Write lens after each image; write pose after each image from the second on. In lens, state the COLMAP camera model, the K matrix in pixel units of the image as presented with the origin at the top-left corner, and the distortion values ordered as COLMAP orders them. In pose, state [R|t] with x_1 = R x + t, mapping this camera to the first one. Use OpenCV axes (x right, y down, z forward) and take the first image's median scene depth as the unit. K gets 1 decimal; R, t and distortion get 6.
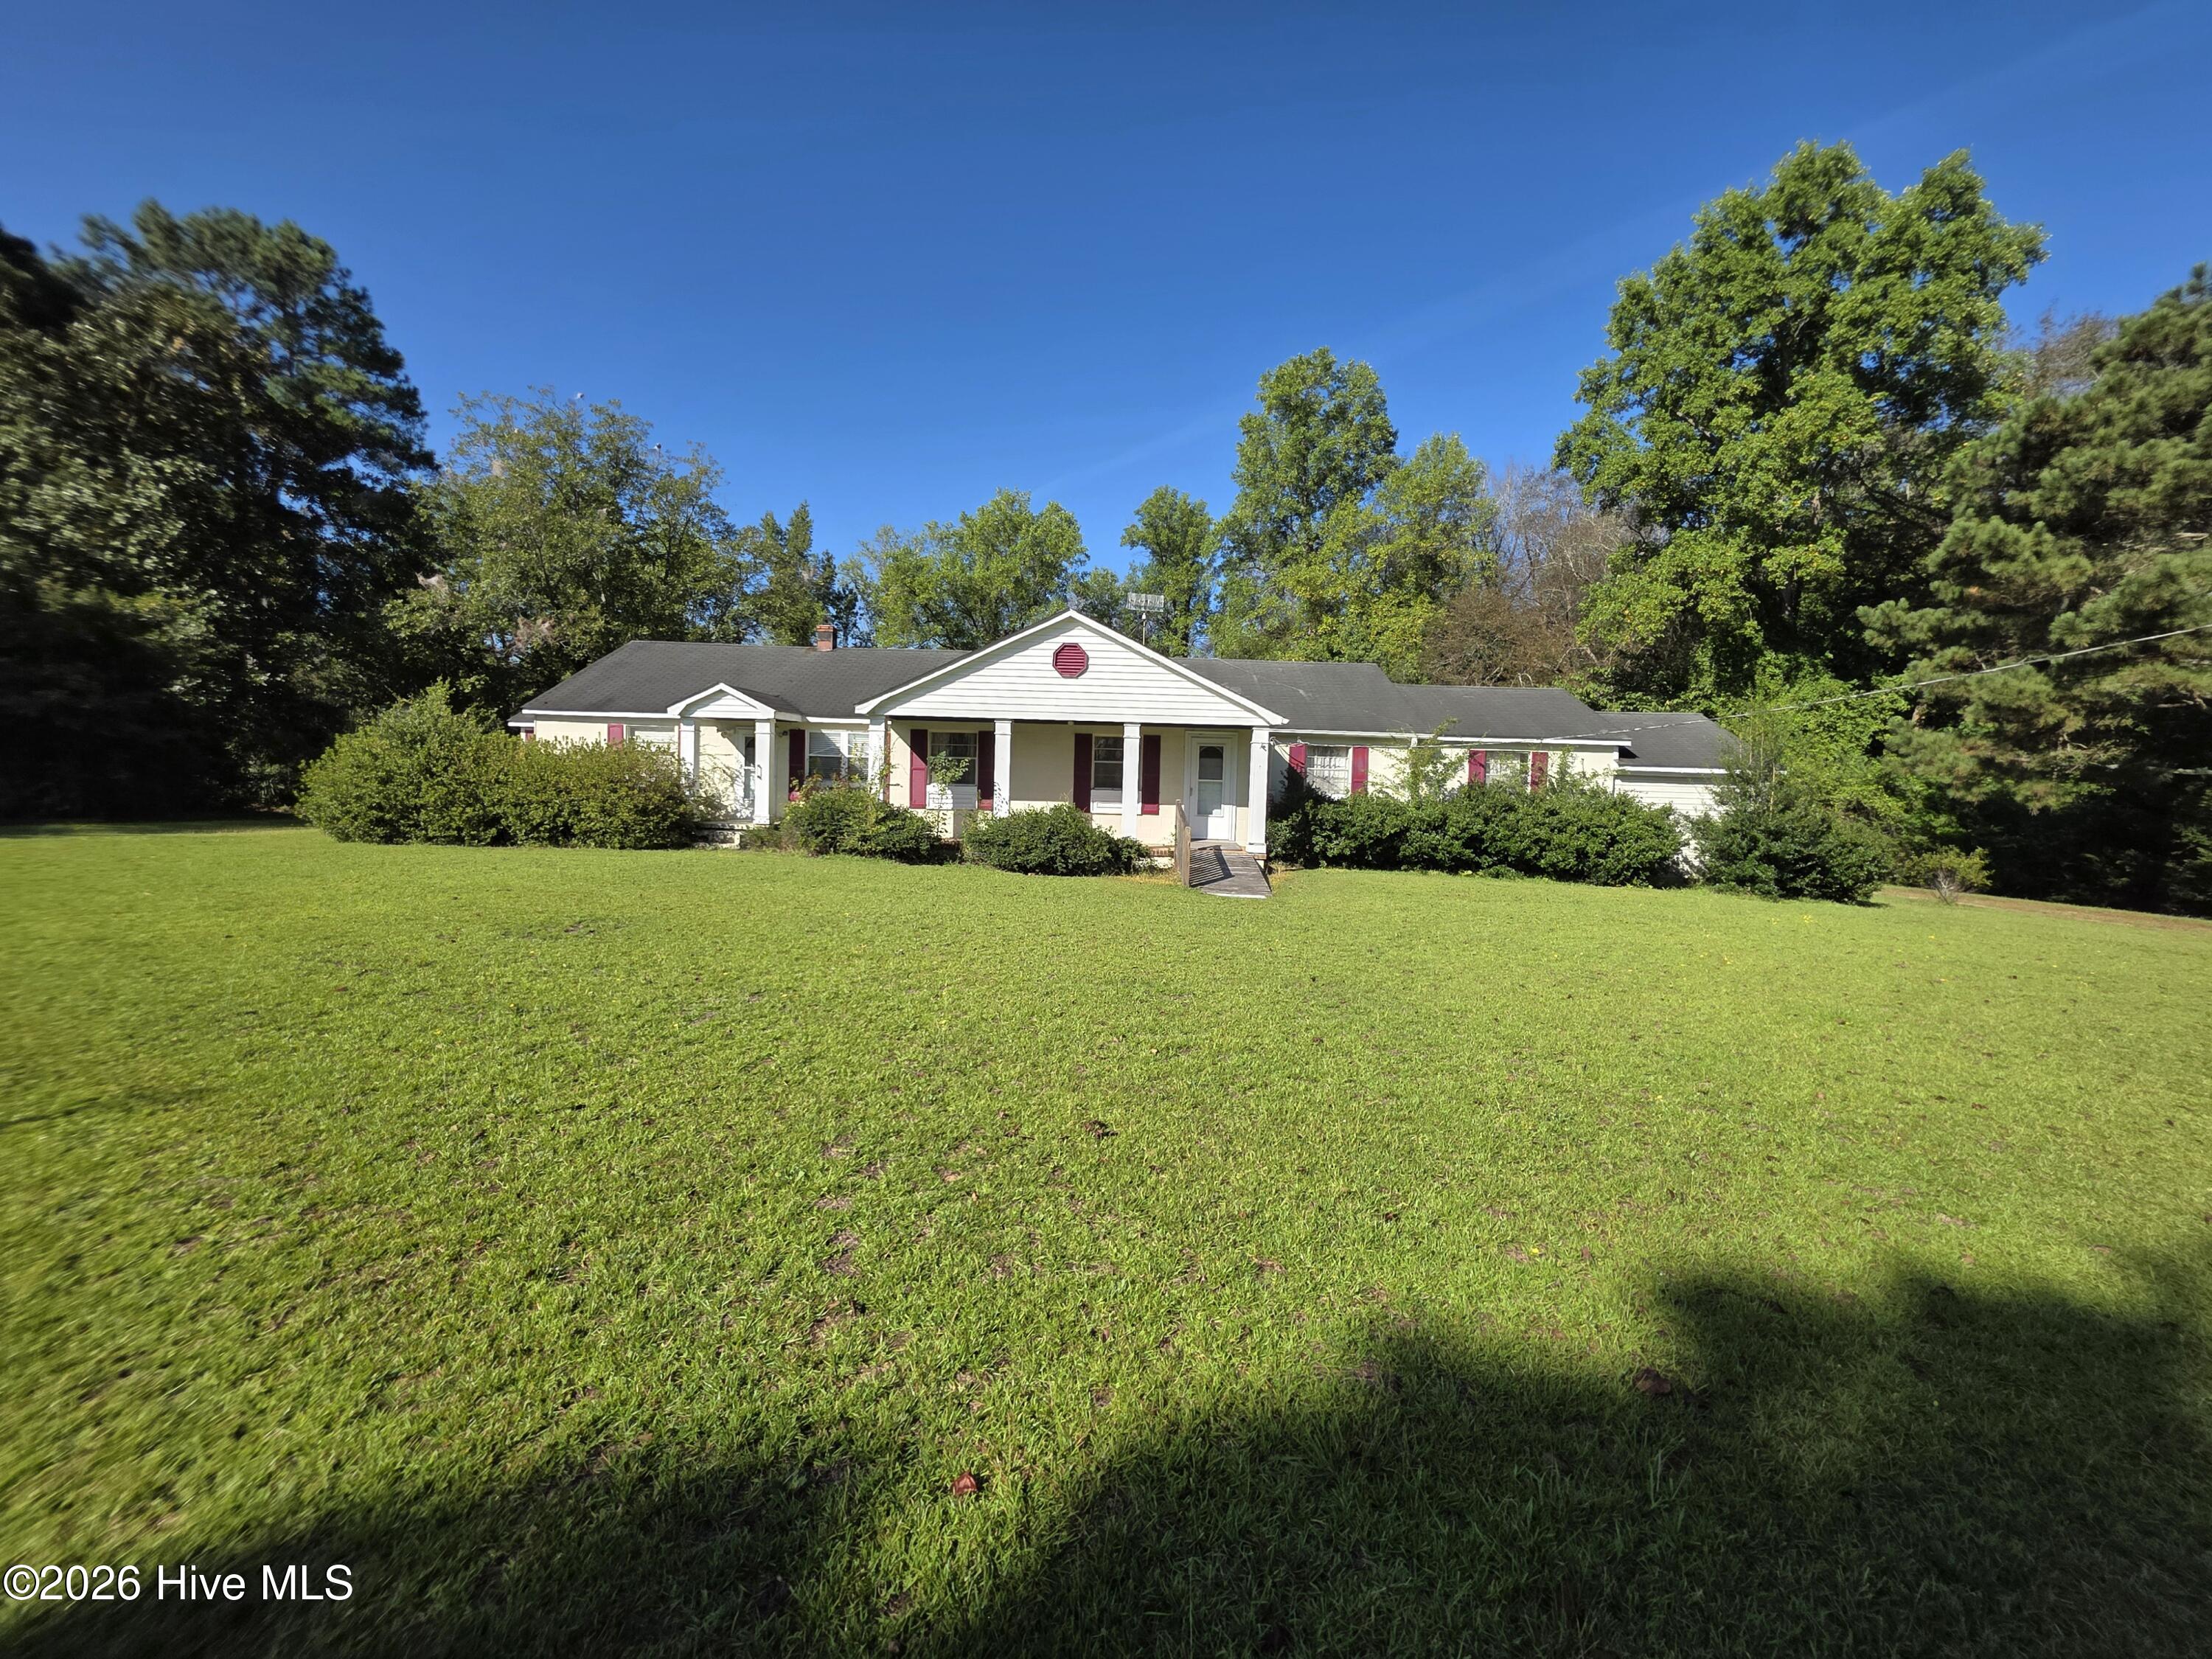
lens RADIAL K [[887.5, 0, 1105.1], [0, 887.5, 830.8], [0, 0, 1]] dist [-0.001768, -0.000174]
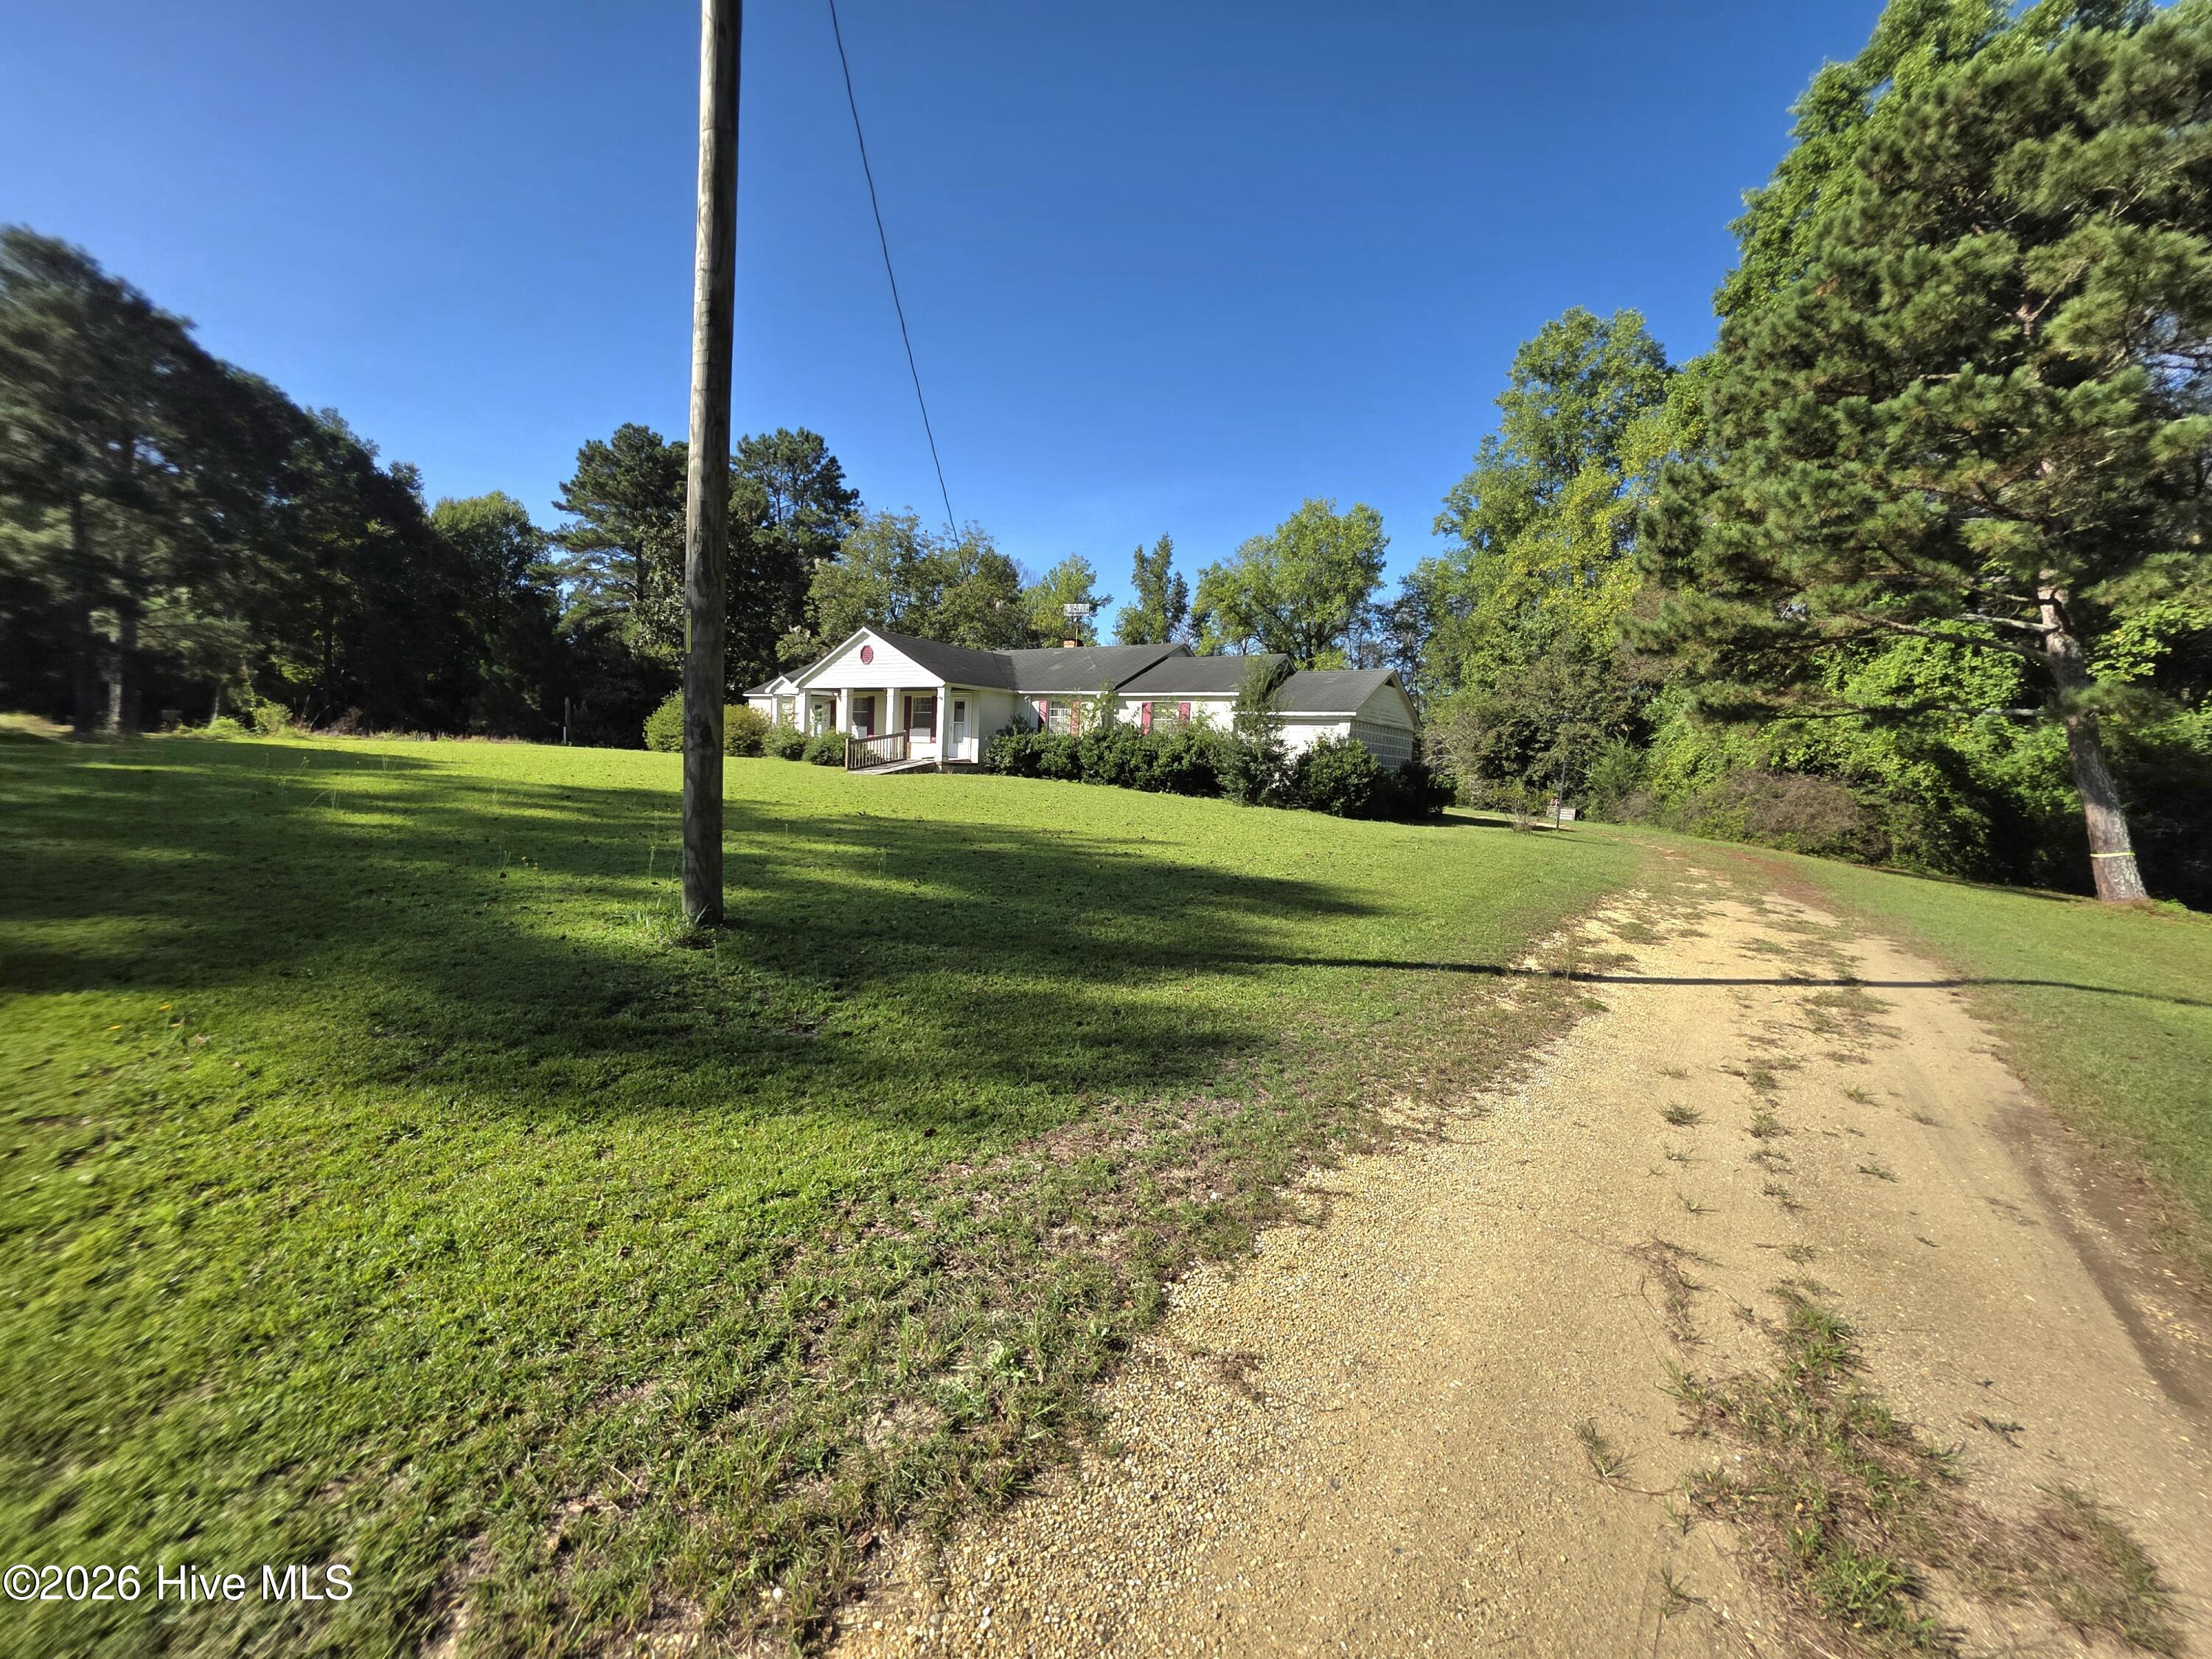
lens RADIAL K [[887.5, 0, 1109.0], [0, 887.5, 828.7], [0, 0, 1]] dist [-0.001768, -0.000174]
pose [[0.818184, 0.059213, -0.571899, 1.301300], [-0.060132, 0.998040, 0.017307, 0.097708], [0.571803, 0.020230, 0.820142, -0.207686]]
